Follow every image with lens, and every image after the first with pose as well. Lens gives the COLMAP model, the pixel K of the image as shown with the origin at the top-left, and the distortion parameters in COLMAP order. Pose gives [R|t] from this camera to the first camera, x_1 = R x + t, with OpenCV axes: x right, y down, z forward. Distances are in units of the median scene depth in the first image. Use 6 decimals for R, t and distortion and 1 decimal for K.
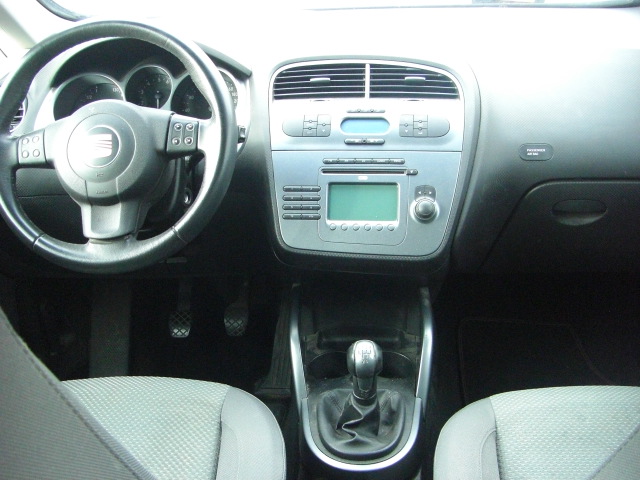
lens RADIAL K [[724.6, 0, 297.6], [0, 724.6, 269.8], [0, 0, 1]] dist [-0.176879, 0.091750]
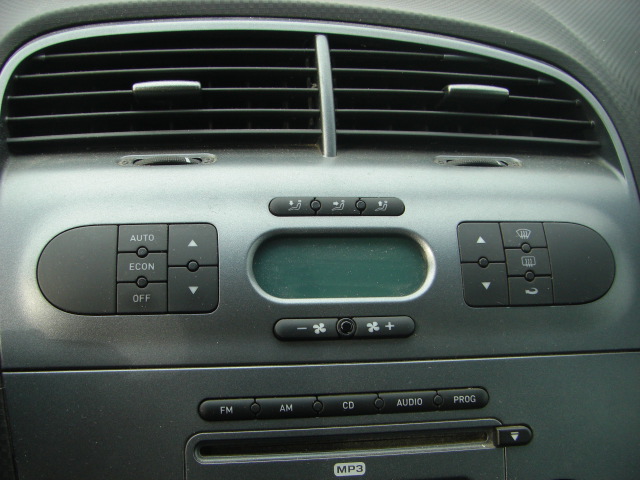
lens RADIAL K [[724.6, 0, 297.6], [0, 724.6, 269.8], [0, 0, 1]] dist [-0.176879, 0.091750]
pose [[0.963575, -0.052231, 0.262288, 0.003186], [0.032736, 0.996404, 0.078154, -0.224138], [-0.265427, -0.066721, 0.961820, 0.741474]]
